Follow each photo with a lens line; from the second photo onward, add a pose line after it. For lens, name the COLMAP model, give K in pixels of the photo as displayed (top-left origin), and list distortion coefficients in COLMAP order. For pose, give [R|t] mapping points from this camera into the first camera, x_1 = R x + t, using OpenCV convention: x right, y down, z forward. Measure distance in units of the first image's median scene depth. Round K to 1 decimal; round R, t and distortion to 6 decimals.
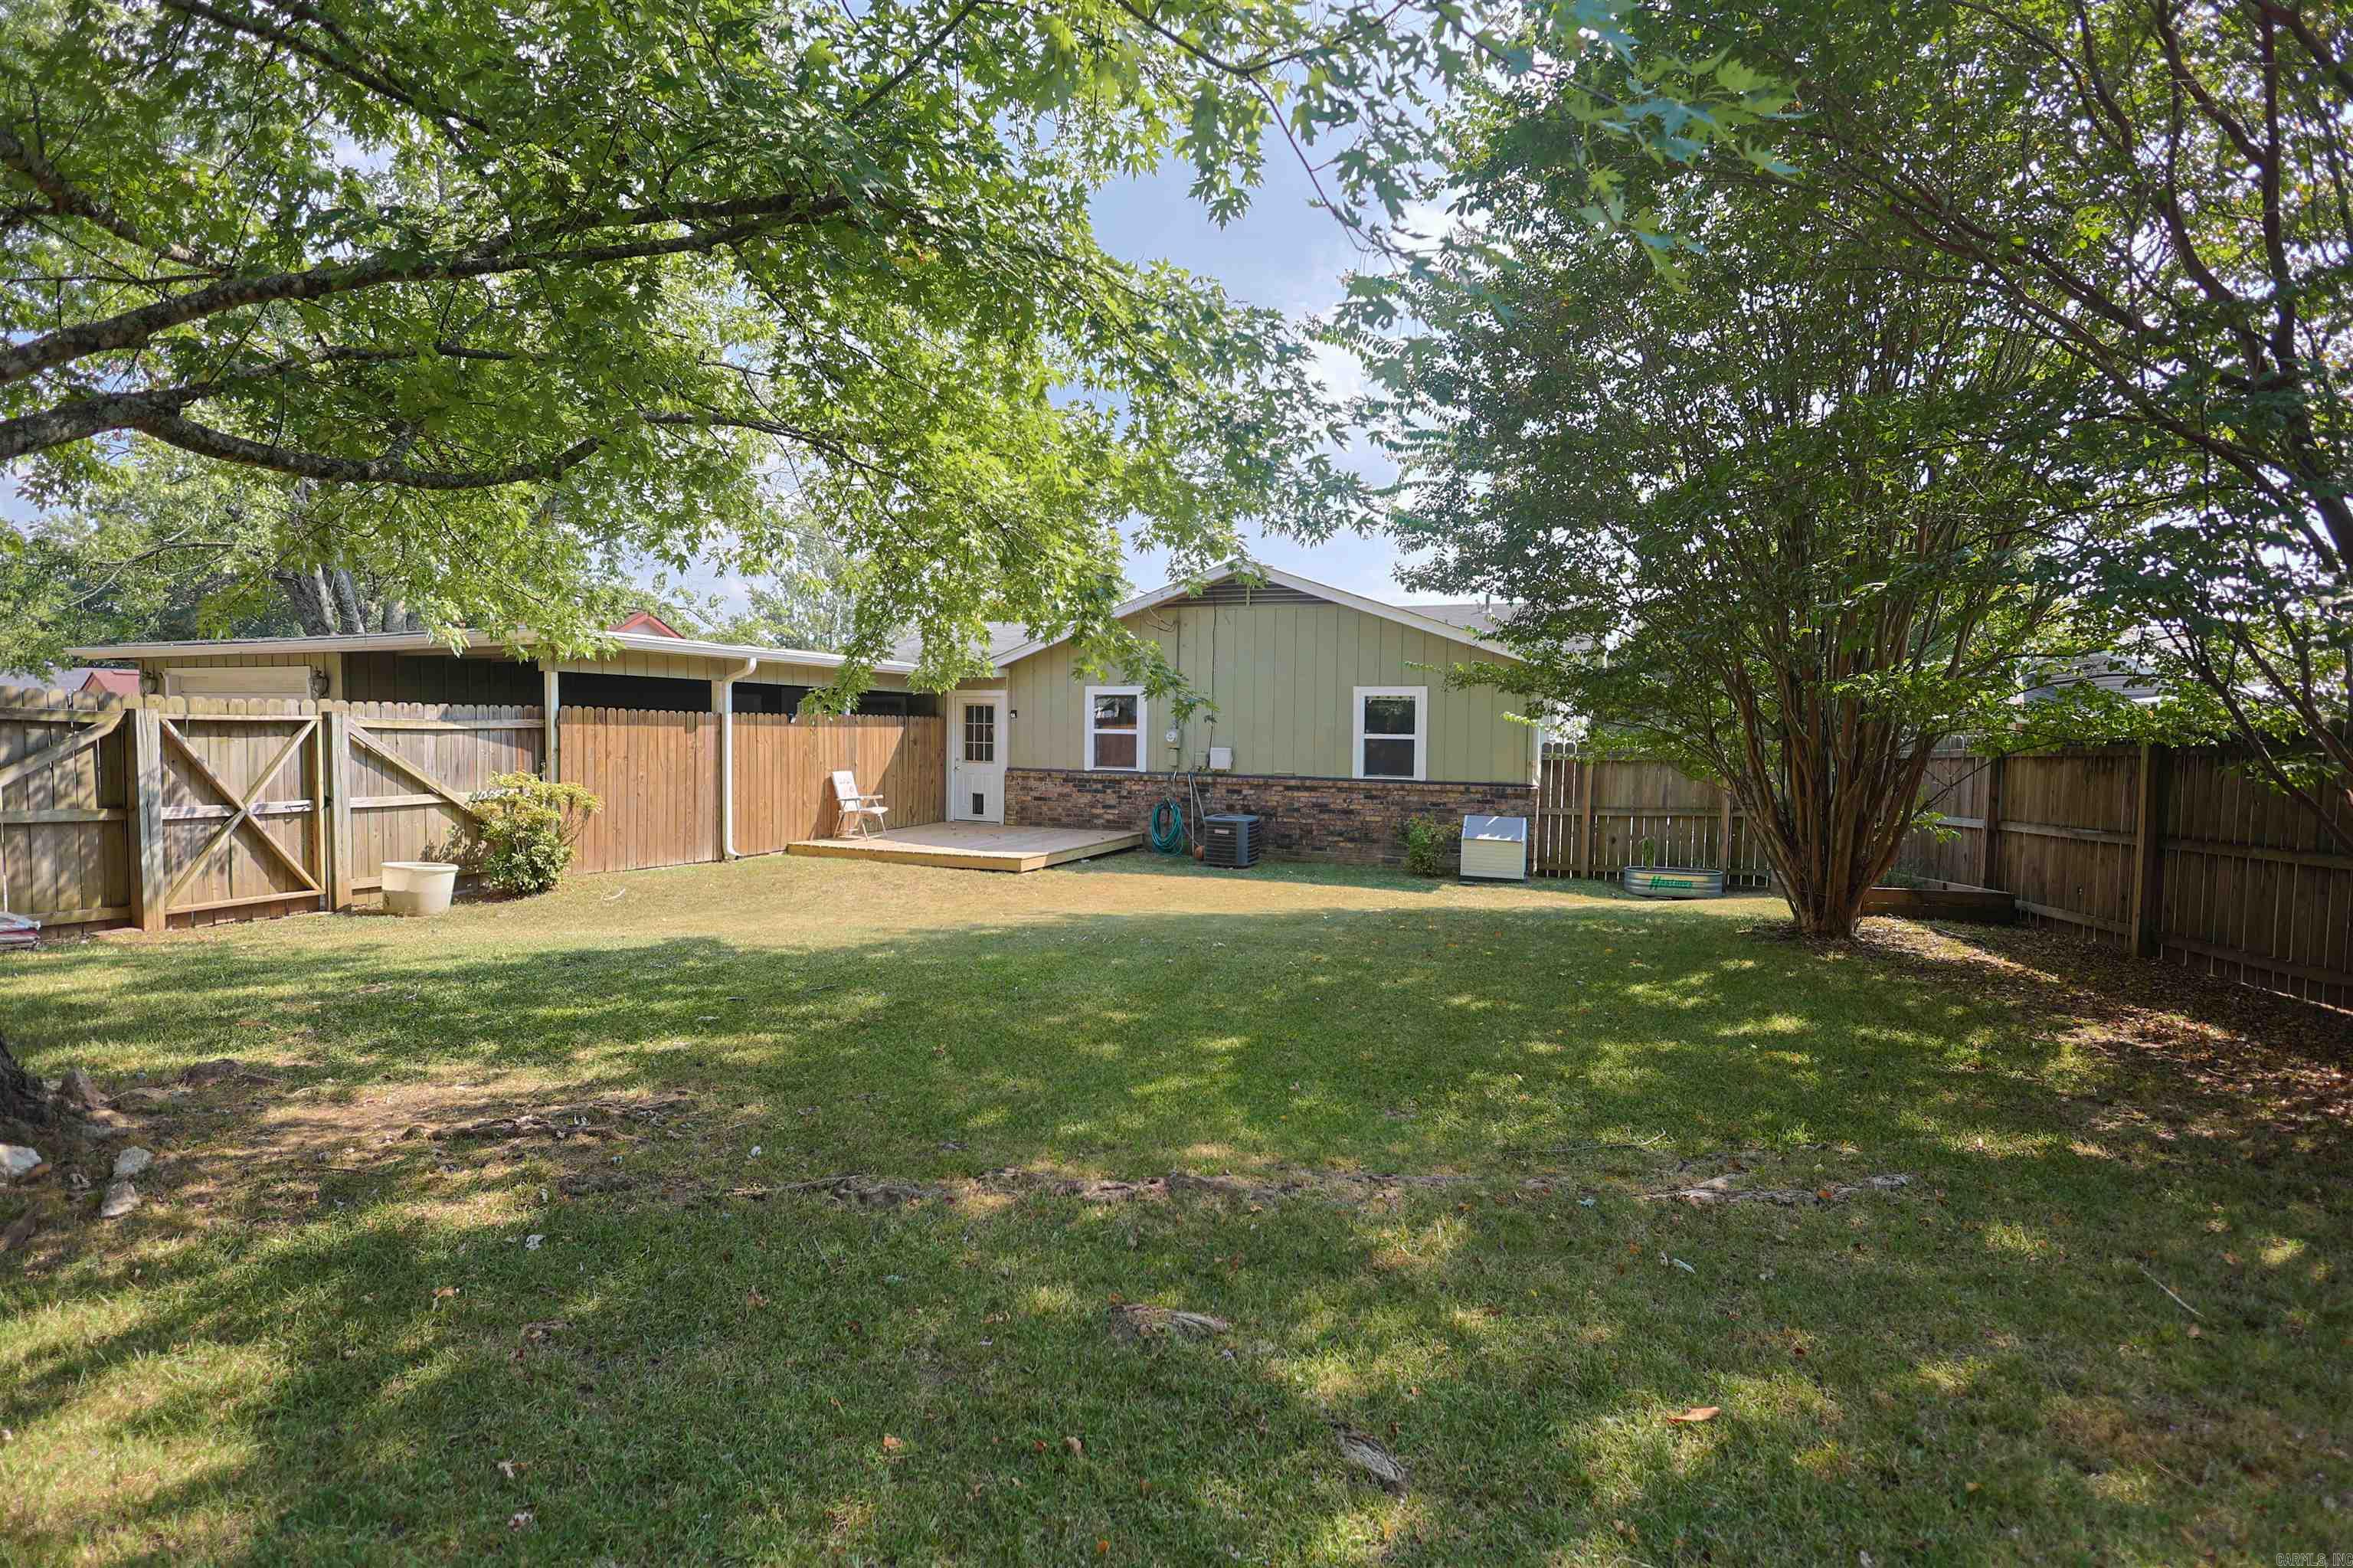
lens RADIAL K [[1132.6, 0, 1175.9], [0, 1132.6, 784.2], [0, 0, 1]] dist [-0.002271, -0.000210]
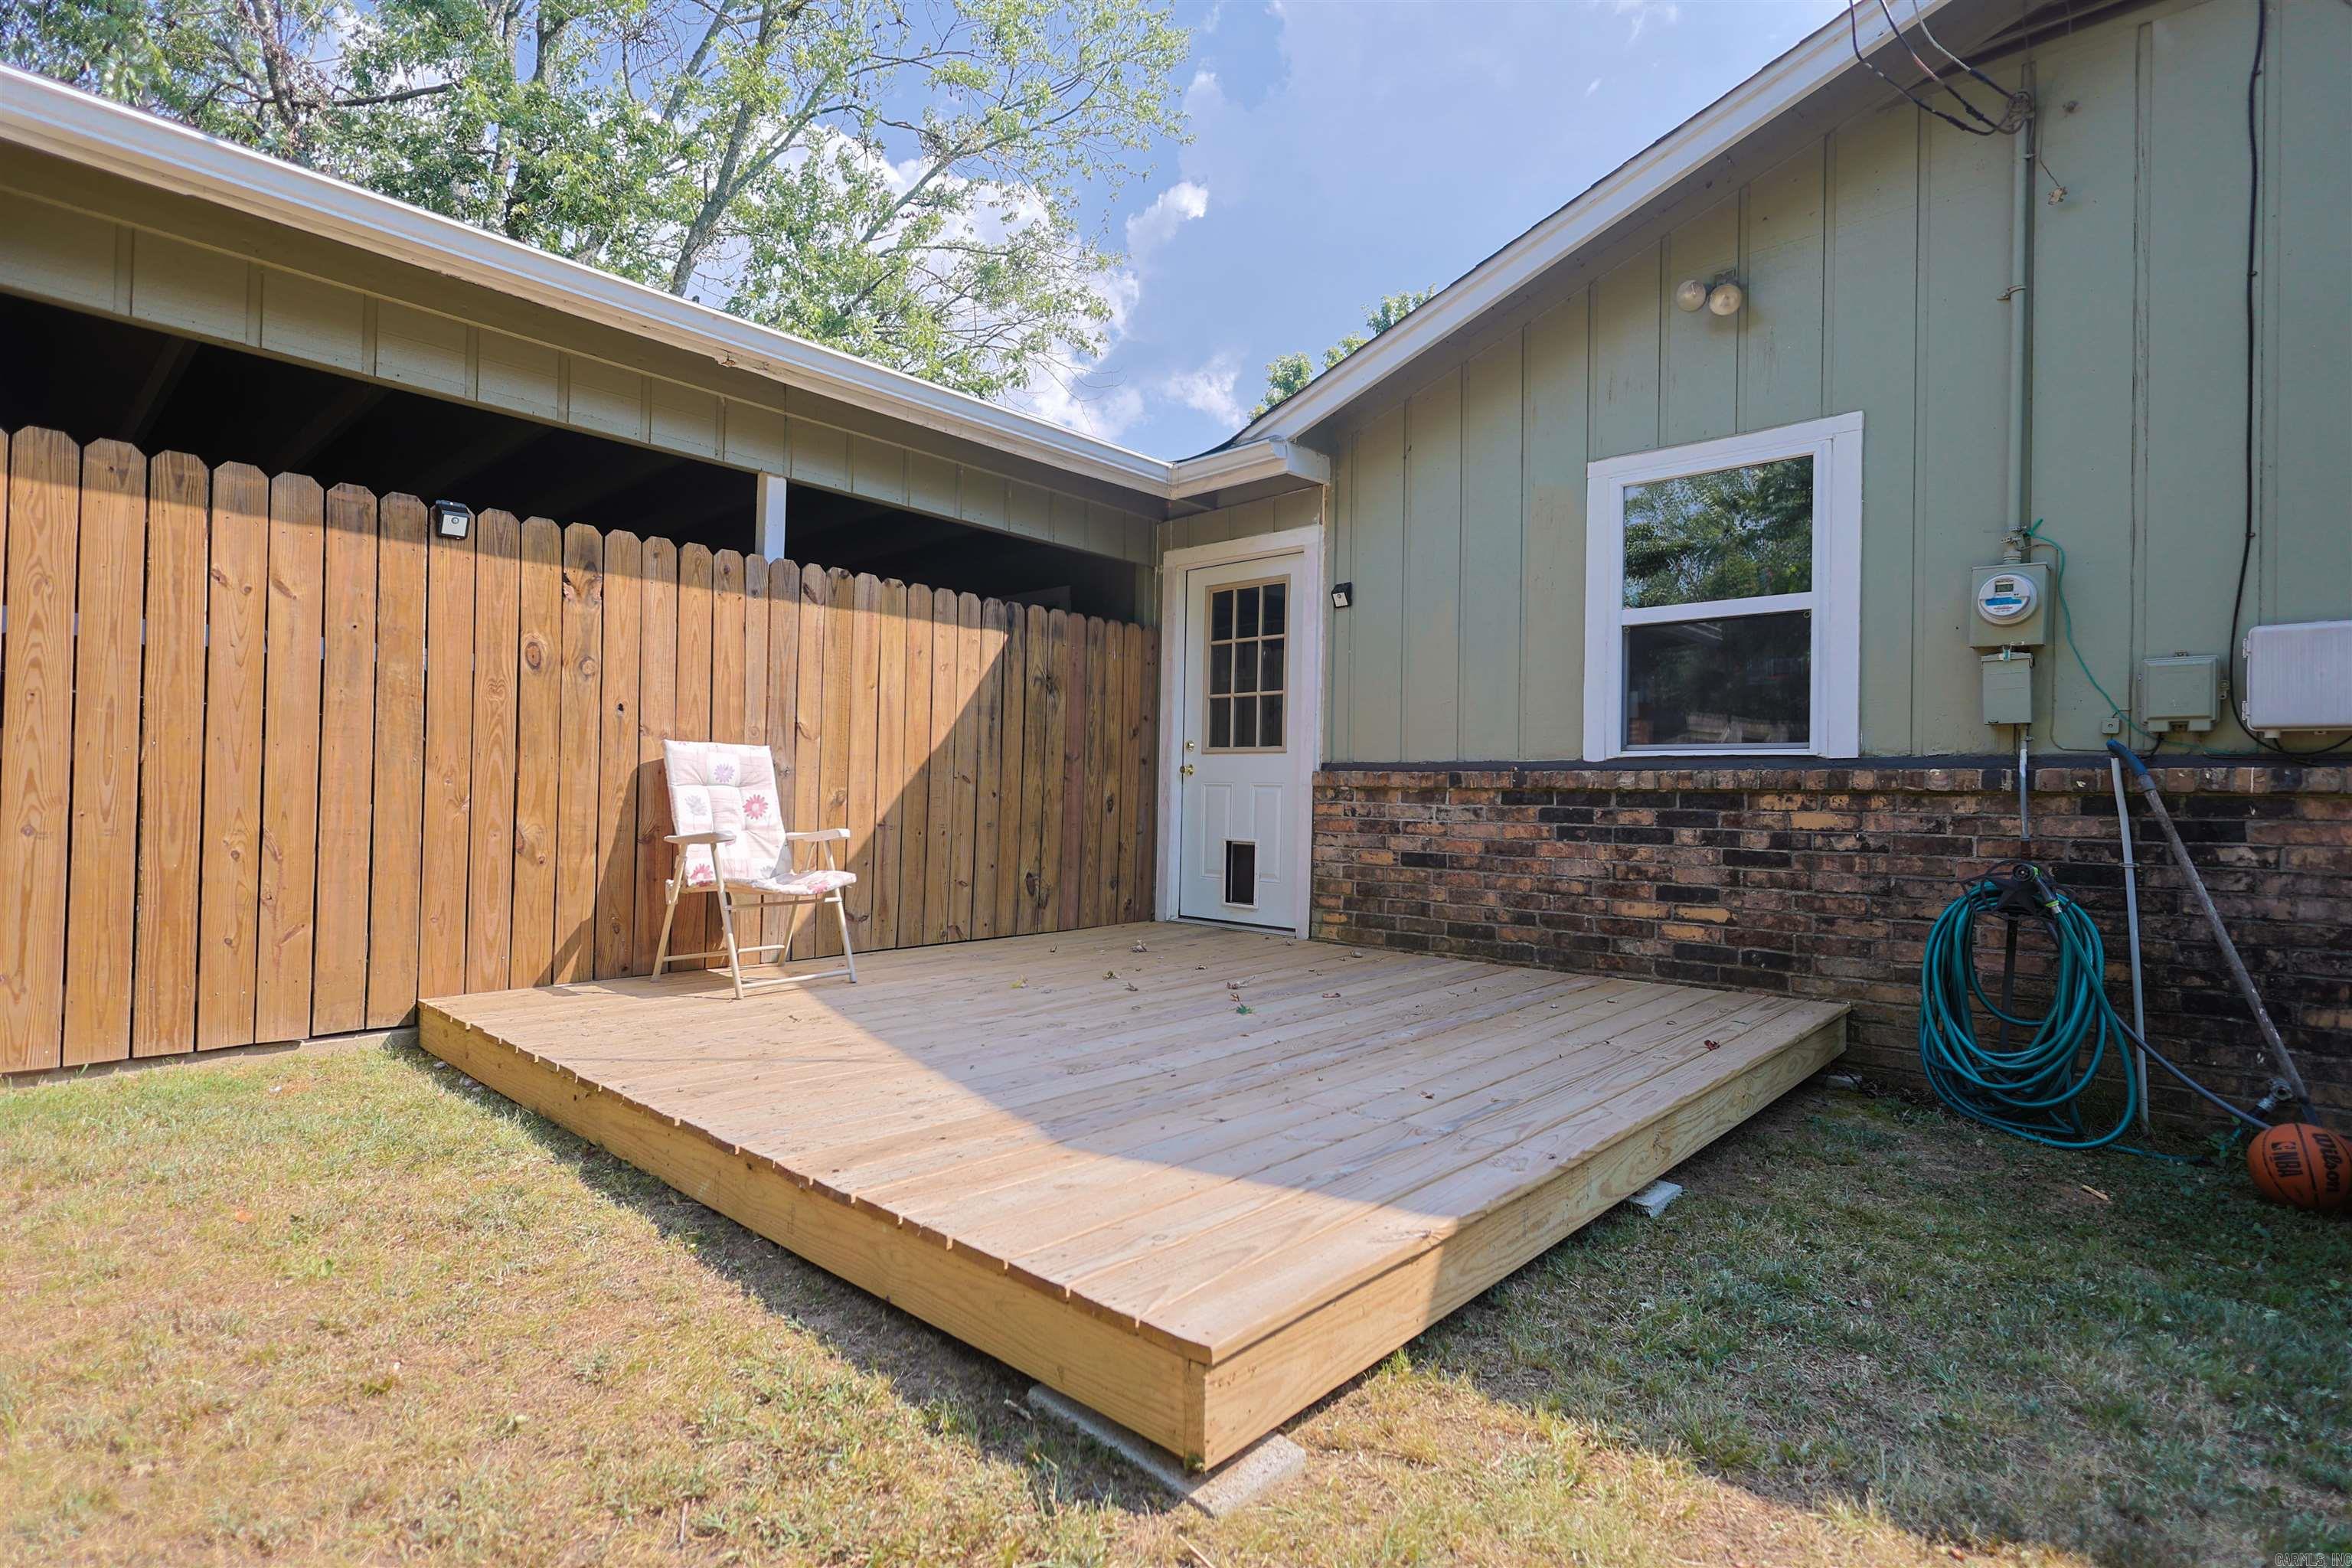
lens RADIAL K [[1132.1, 0, 1170.2], [0, 1132.1, 784.9], [0, 0, 1]] dist [-0.002271, -0.000210]
pose [[0.937912, -0.003561, -0.346856, -0.077092], [-0.017959, 0.998108, -0.058810, 0.011638], [0.346409, 0.061387, 0.936073, 0.680465]]
